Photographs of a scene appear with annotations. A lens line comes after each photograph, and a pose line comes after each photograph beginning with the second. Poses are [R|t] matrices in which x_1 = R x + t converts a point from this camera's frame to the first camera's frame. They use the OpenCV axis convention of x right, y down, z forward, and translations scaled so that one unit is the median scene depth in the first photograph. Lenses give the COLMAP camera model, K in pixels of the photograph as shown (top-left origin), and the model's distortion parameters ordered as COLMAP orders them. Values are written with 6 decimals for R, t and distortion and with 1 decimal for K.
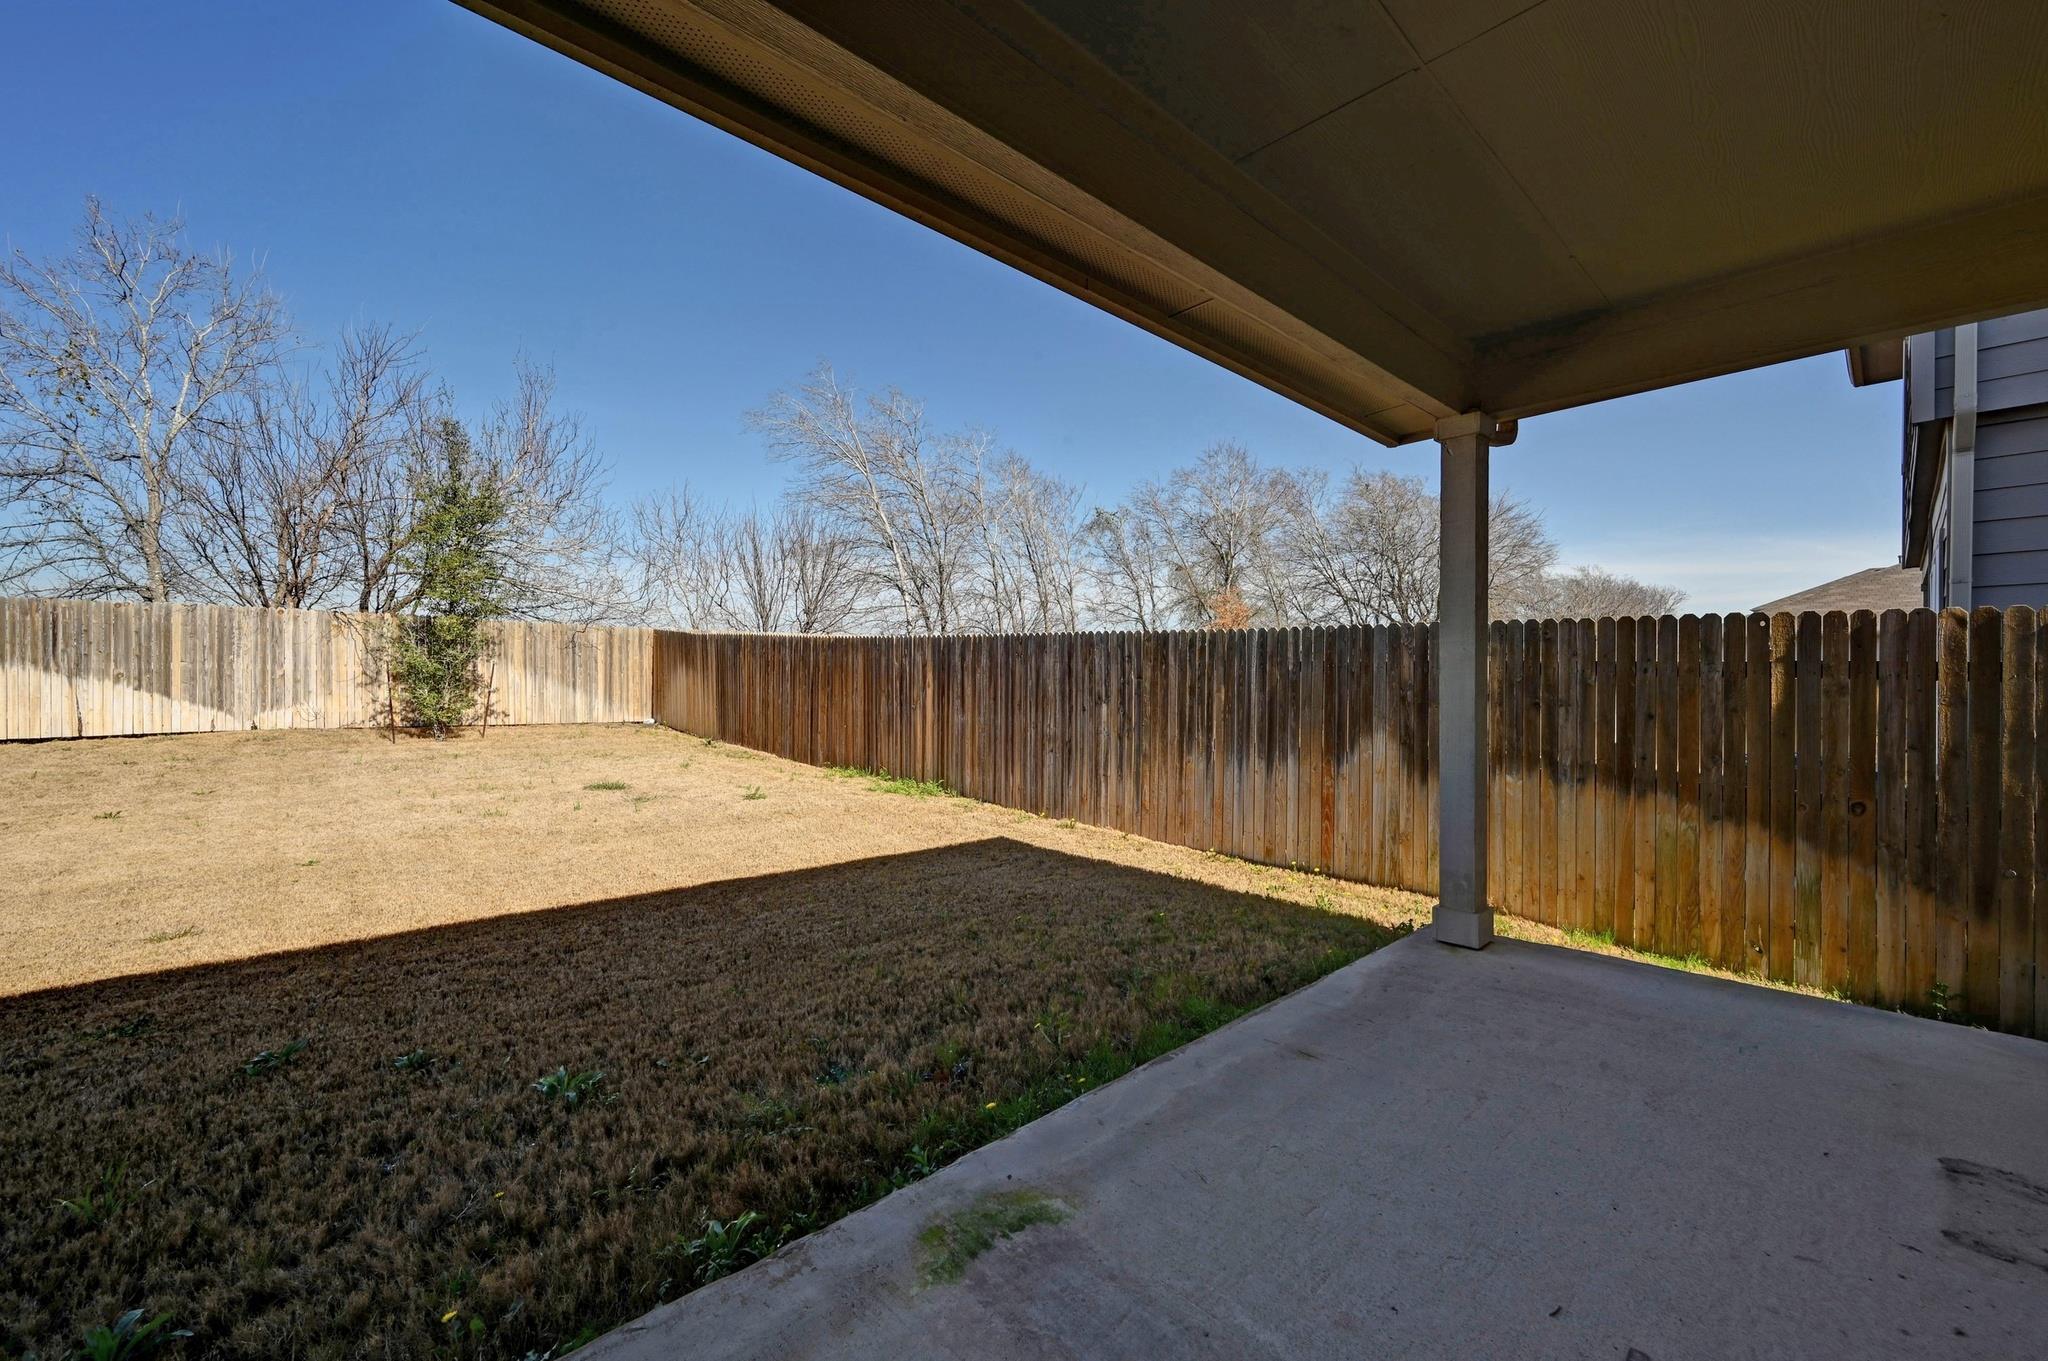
lens RADIAL K [[818.4, 0, 1039.2], [0, 818.4, 675.5], [0, 0, 1]] dist [0.010208, -0.000164]
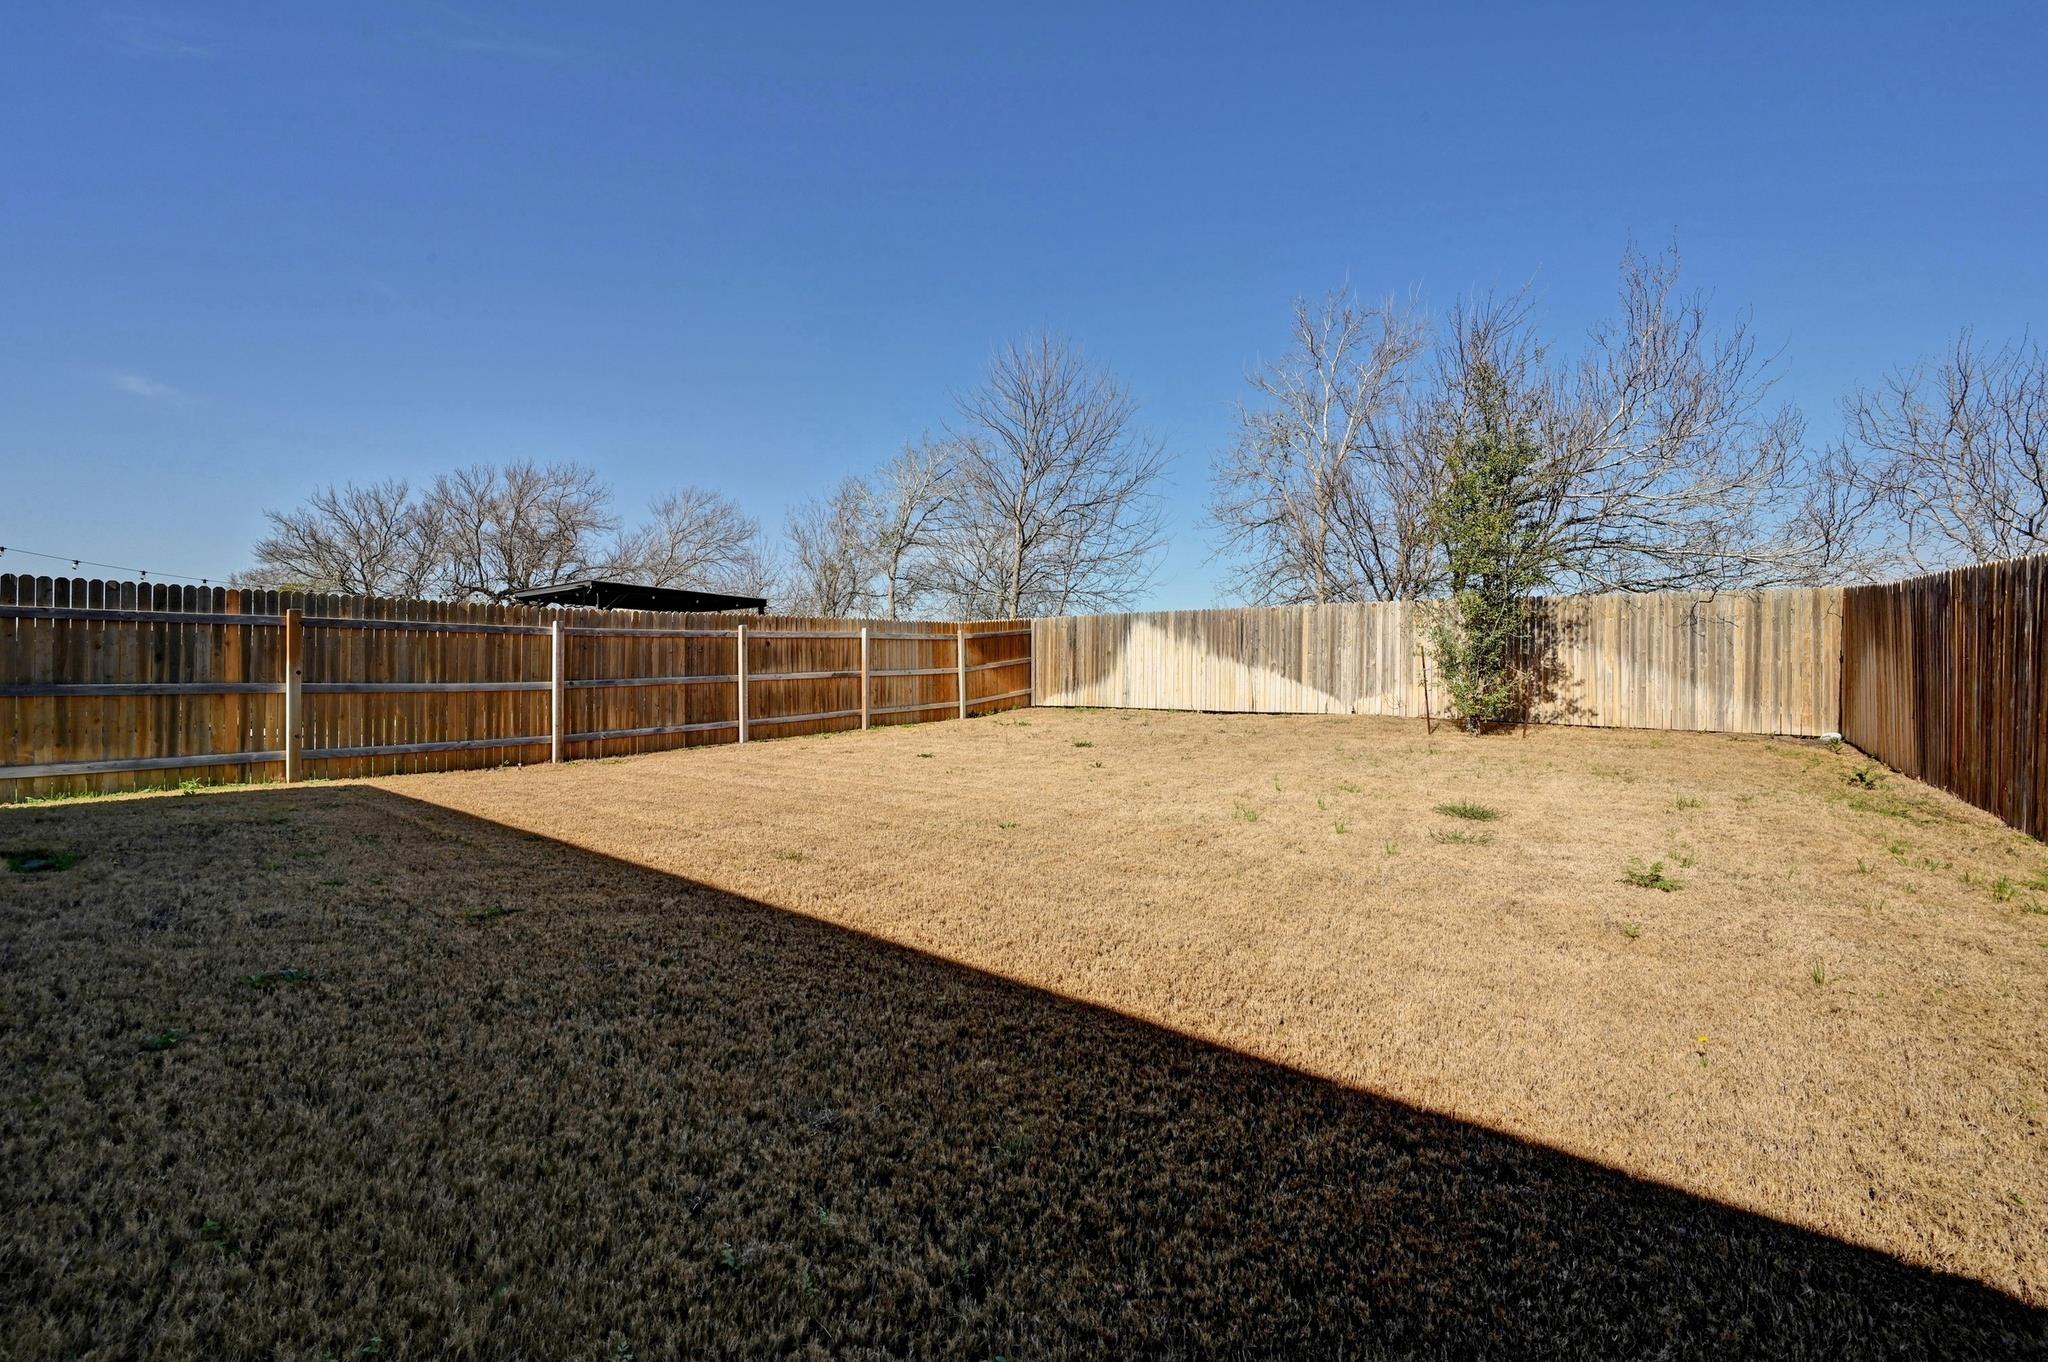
lens RADIAL K [[809.6, 0, 1030.1], [0, 809.6, 676.0], [0, 0, 1]] dist [0.001554, 0.000294]
pose [[0.161228, -0.003118, -0.986912, 0.042086], [-0.007931, 0.999959, -0.004455, 0.022436], [0.986885, 0.008546, 0.161197, 0.390819]]
